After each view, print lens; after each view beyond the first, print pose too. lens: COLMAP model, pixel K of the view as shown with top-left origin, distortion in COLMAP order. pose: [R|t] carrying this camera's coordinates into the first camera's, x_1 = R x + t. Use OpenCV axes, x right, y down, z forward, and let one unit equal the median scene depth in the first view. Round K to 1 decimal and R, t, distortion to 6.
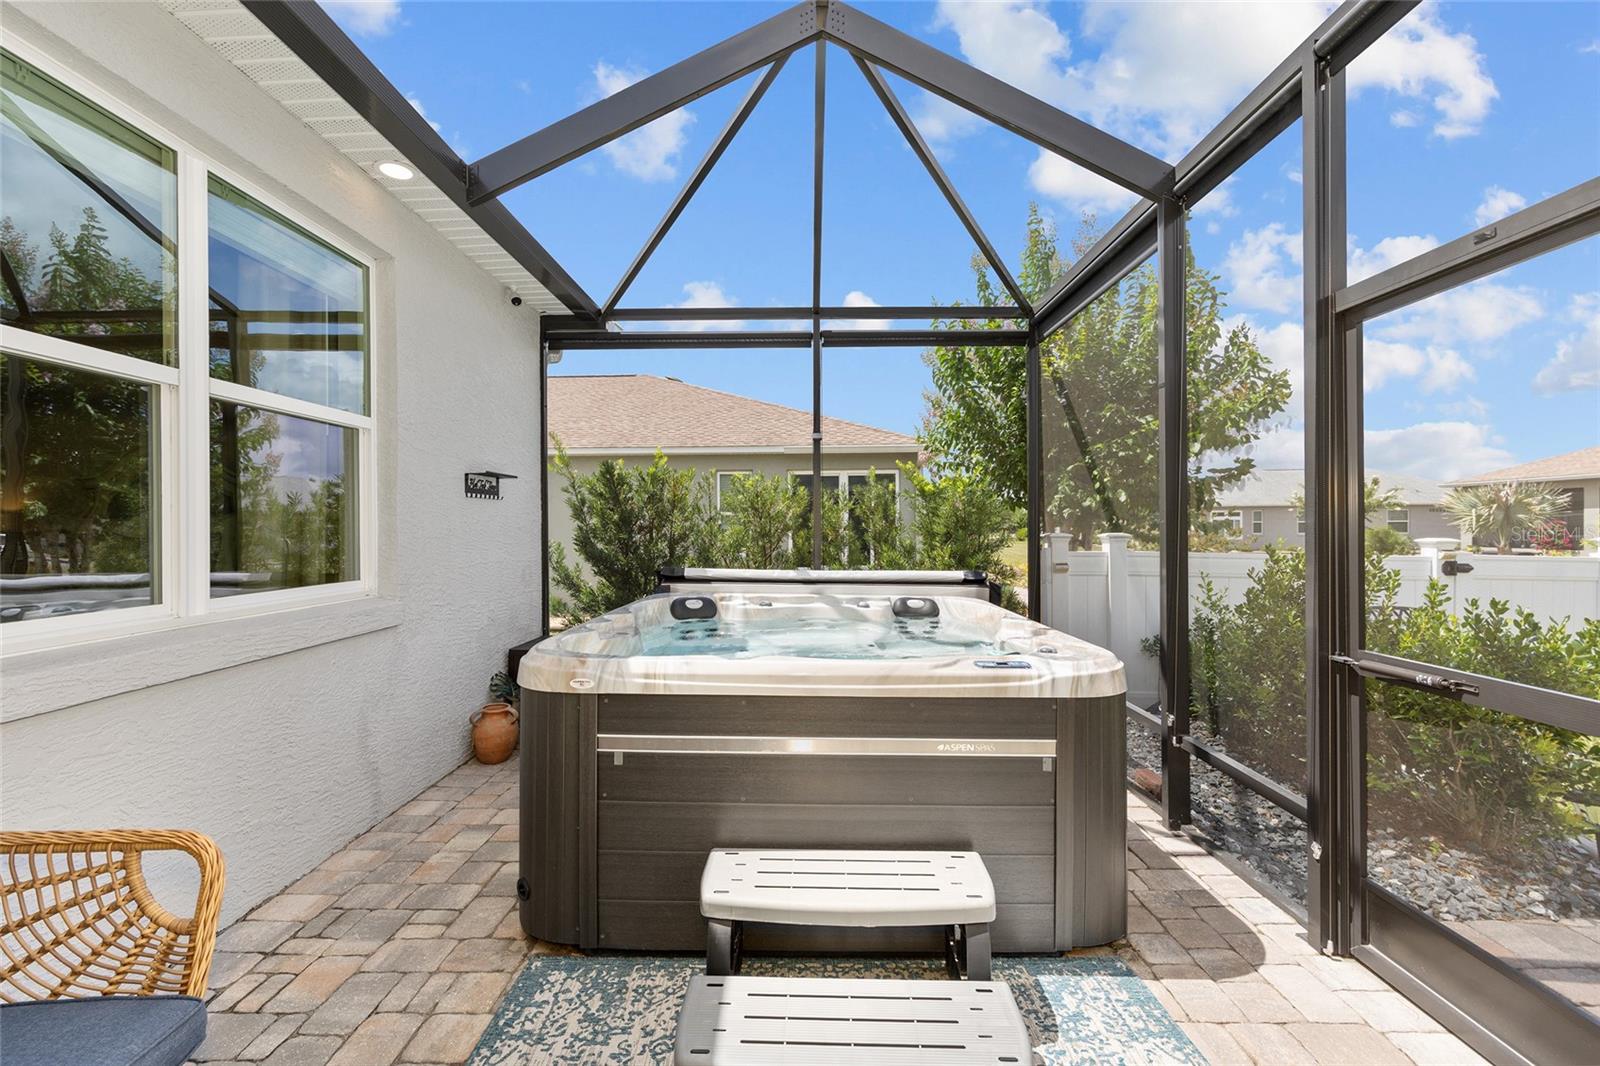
lens RADIAL K [[642.9, 0, 804.2], [0, 642.9, 526.4], [0, 0, 1]] dist [0.000350, 0.000412]
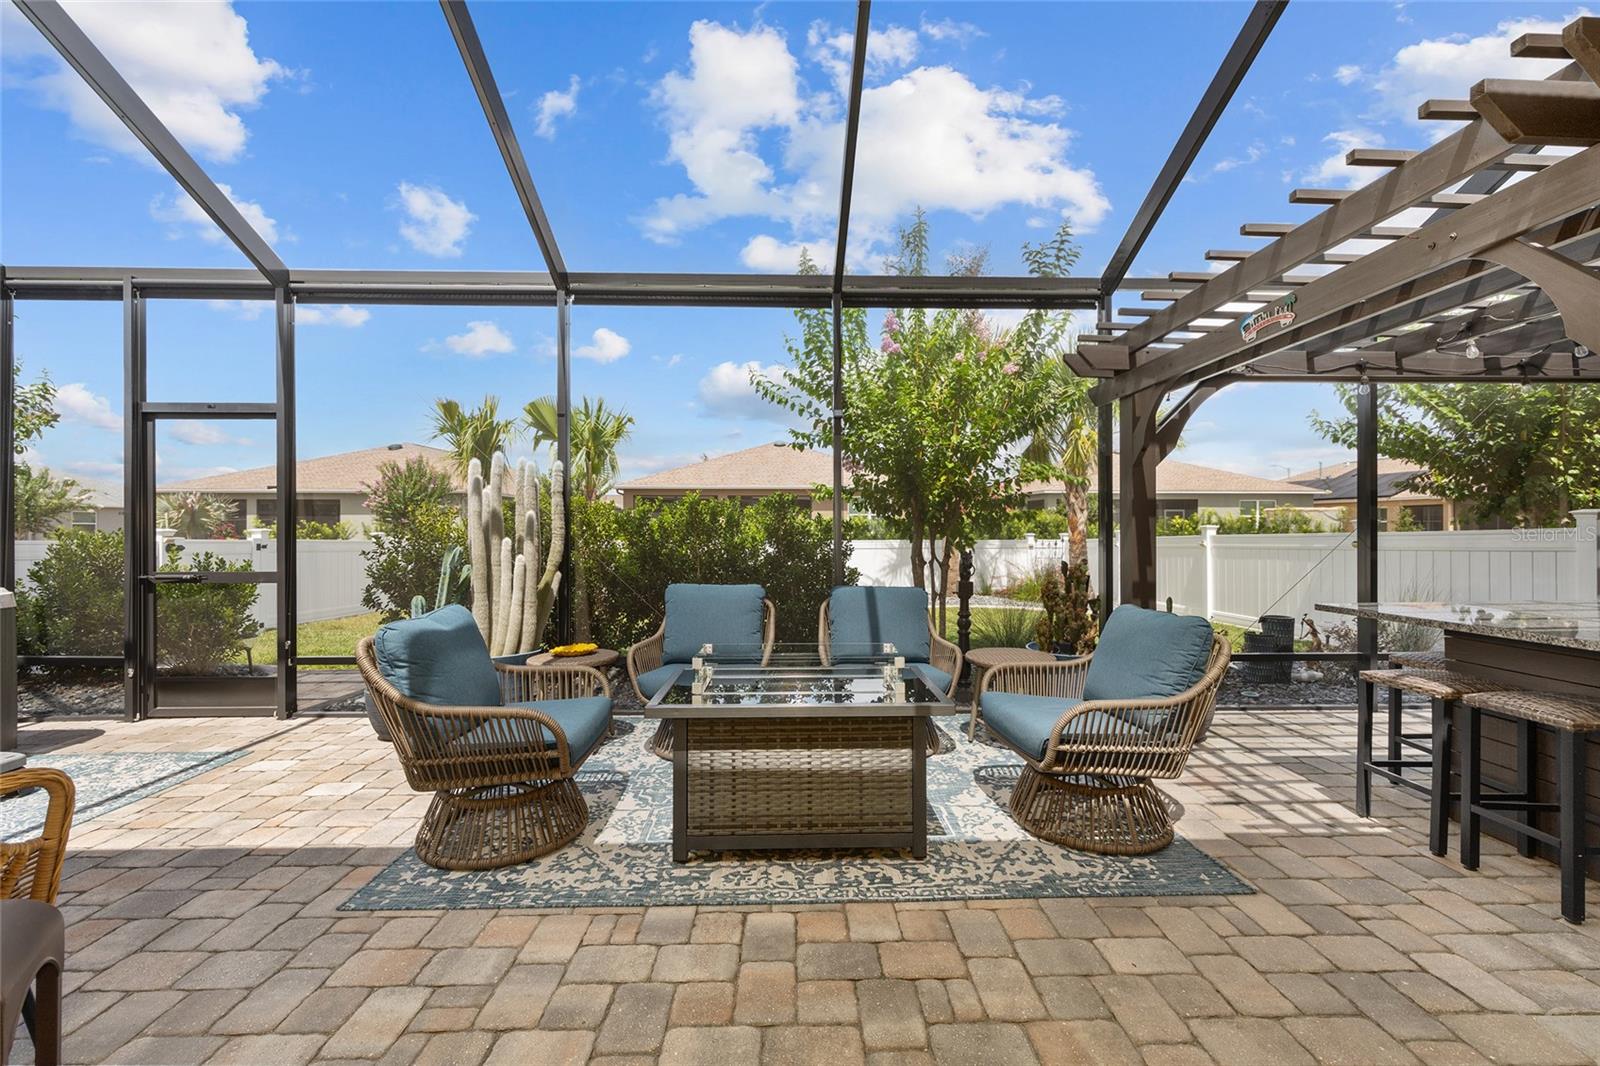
lens RADIAL K [[642.9, 0, 804.2], [0, 642.9, 526.4], [0, 0, 1]] dist [0.000350, 0.000412]
pose [[-0.023461, 0.006914, 0.999701, -1.335310], [0.000500, 0.999976, -0.006904, 0.055296], [-0.999725, 0.000338, -0.023464, -1.121328]]
